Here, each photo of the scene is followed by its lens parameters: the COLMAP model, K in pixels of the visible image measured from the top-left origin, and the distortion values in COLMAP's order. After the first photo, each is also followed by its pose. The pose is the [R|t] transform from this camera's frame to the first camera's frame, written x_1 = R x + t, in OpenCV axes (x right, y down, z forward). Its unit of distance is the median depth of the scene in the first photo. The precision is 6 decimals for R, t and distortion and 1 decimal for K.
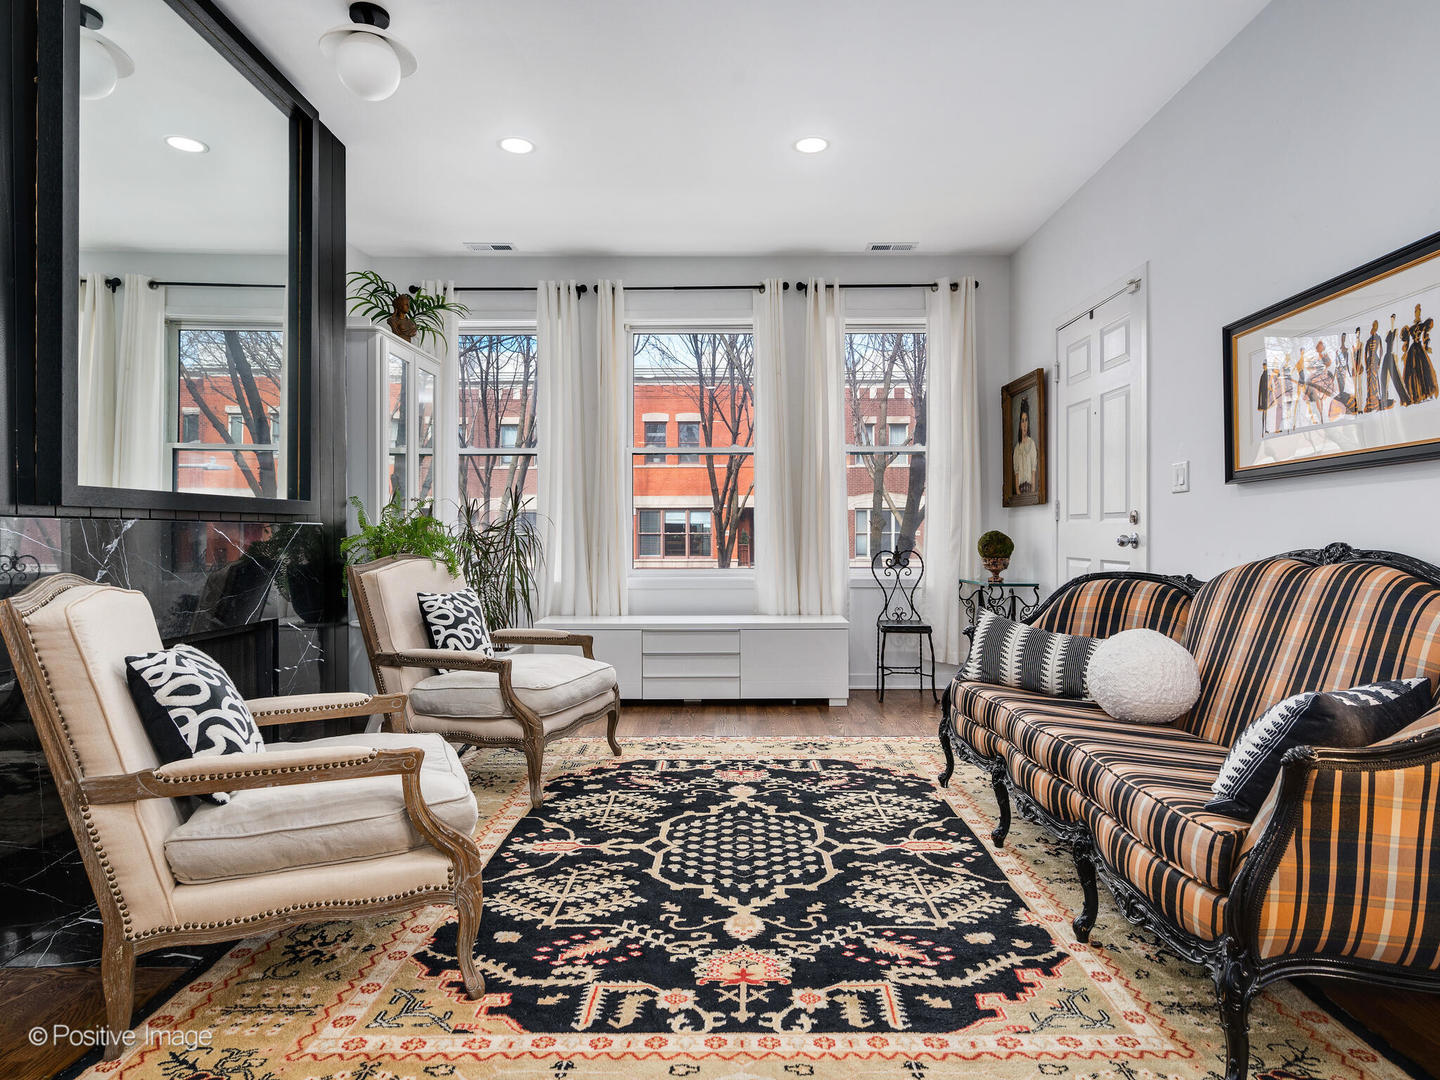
lens RADIAL K [[865.7, 0, 743.2], [0, 865.7, 540.8], [0, 0, 1]] dist [-0.000337, -0.000036]
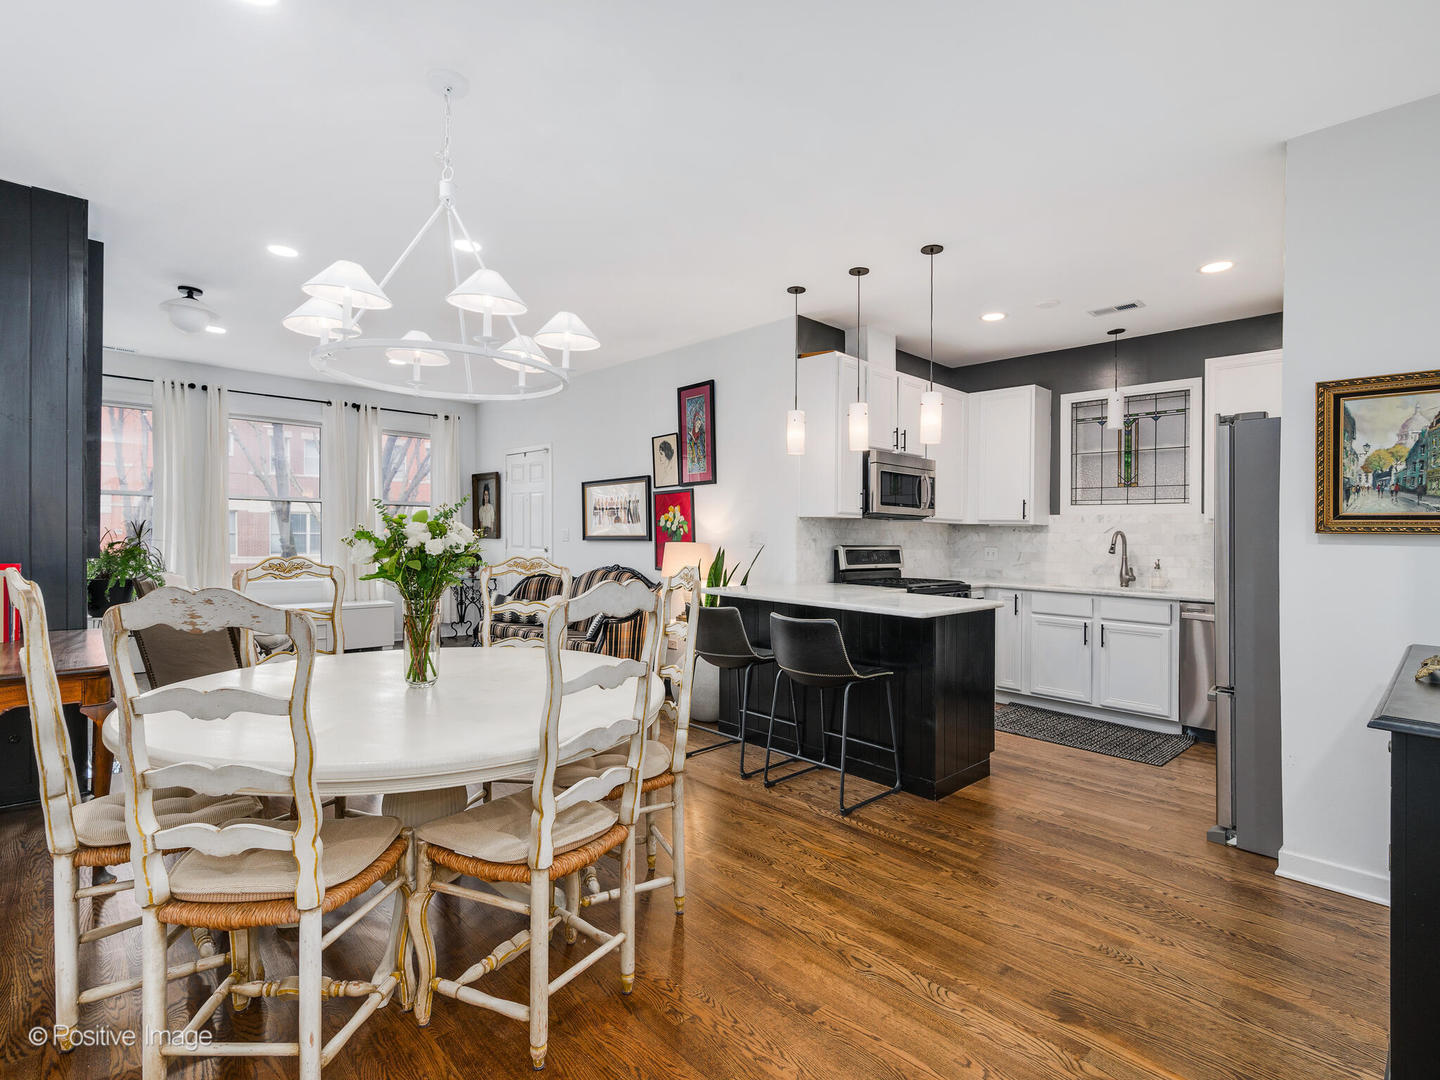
lens RADIAL K [[716.5, 0, 695.0], [0, 716.5, 505.3], [0, 0, 1]] dist [-0.002000, -0.000339]
pose [[0.762295, 0.030179, 0.646525, -0.601626], [-0.003955, 0.999111, -0.041974, -0.079774], [-0.647217, 0.029440, 0.761737, -0.902077]]
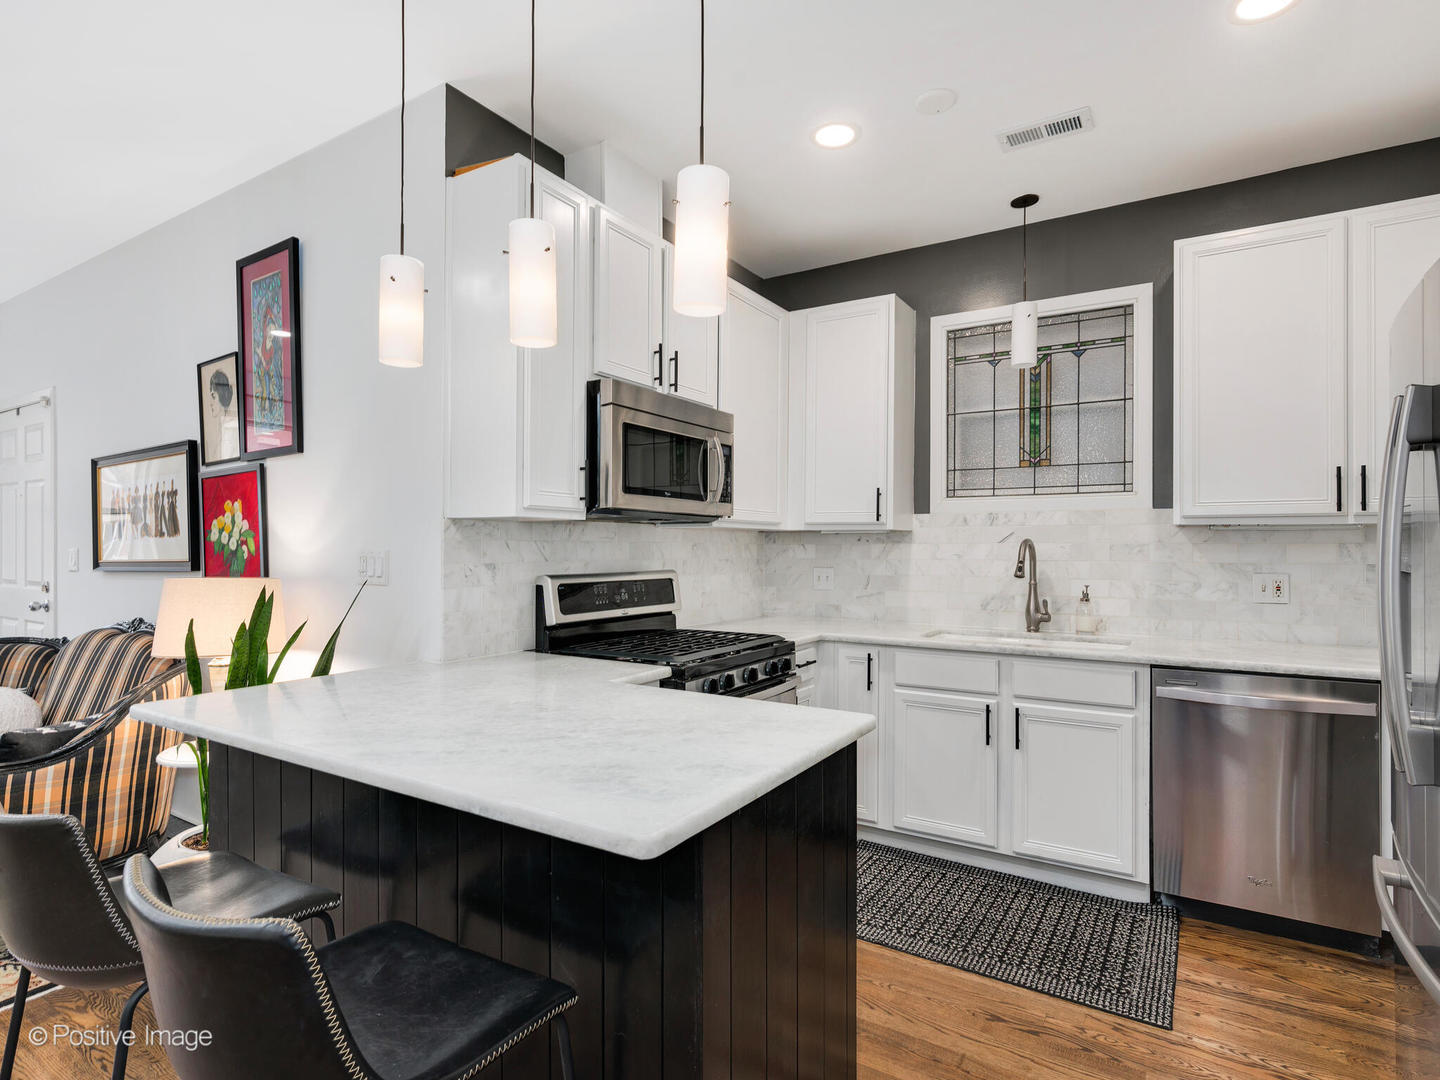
lens RADIAL K [[766.0, 0, 720.0], [0, 766.0, 540.0], [0, 0, 1]] dist [0.003094, -0.000435]
pose [[0.553560, -0.000631, 0.832809, 0.078357], [0.012749, 0.999889, -0.007716, -0.089346], [-0.832711, 0.014888, 0.553507, -0.520238]]
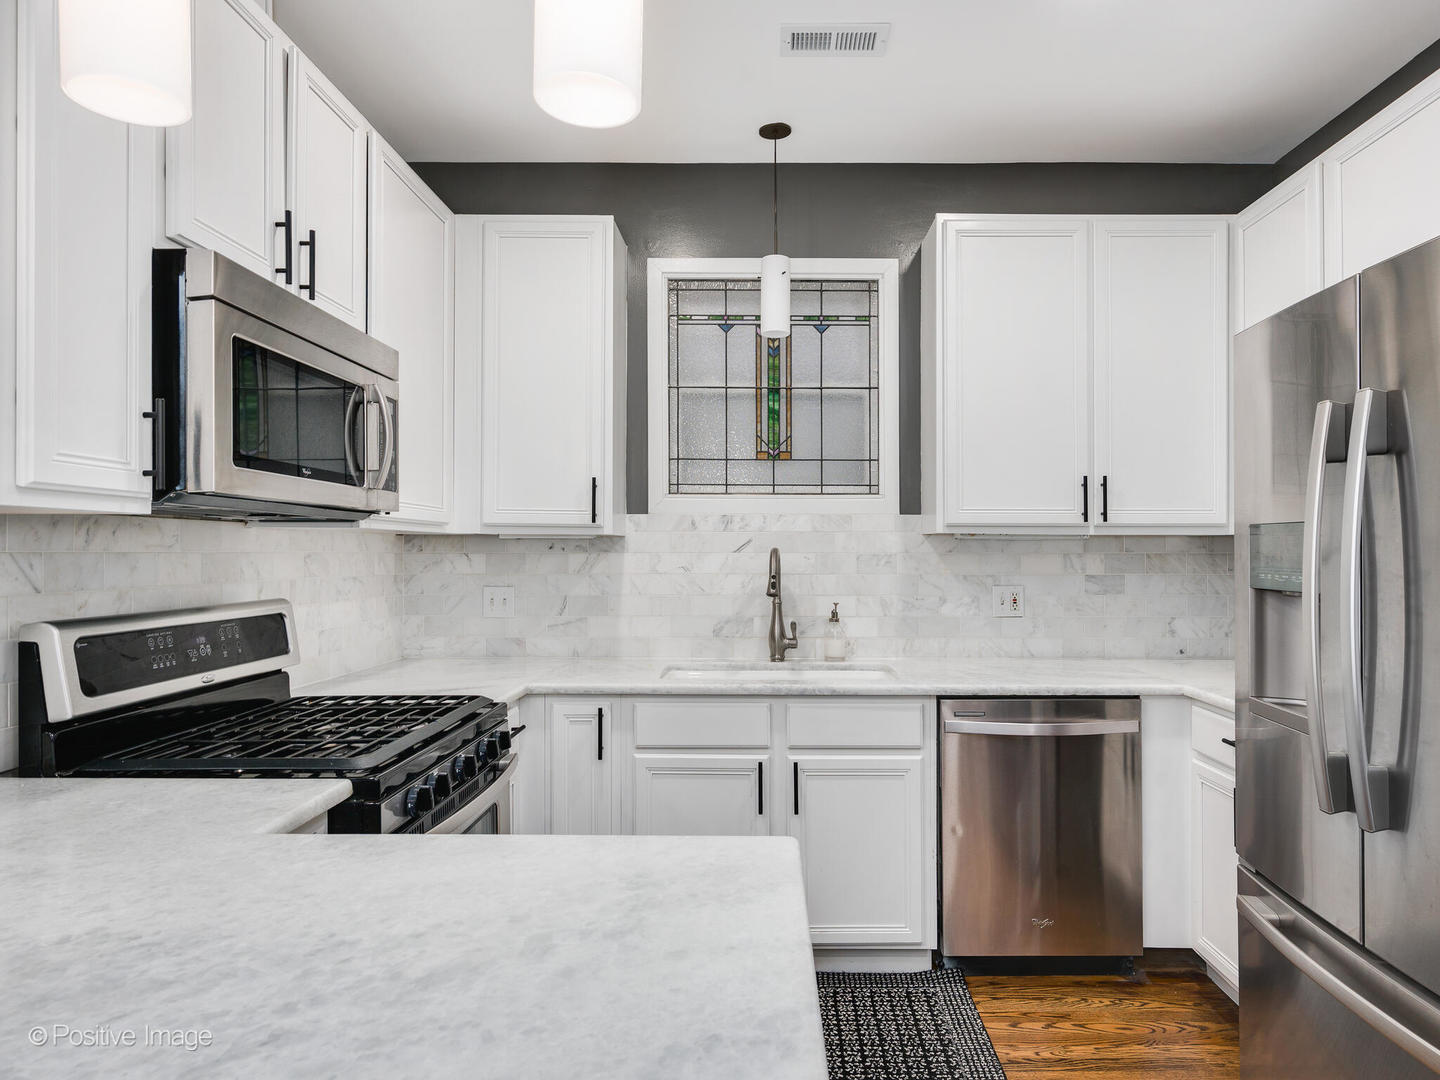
lens RADIAL K [[883.1, 0, 755.9], [0, 883.1, 550.0], [0, 0, 1]] dist [-0.000395, -0.000337]
pose [[0.032517, -0.008958, 0.999431, 0.196341], [0.009711, 0.999915, 0.008647, -0.099805], [-0.999424, 0.009425, 0.032601, -0.306845]]
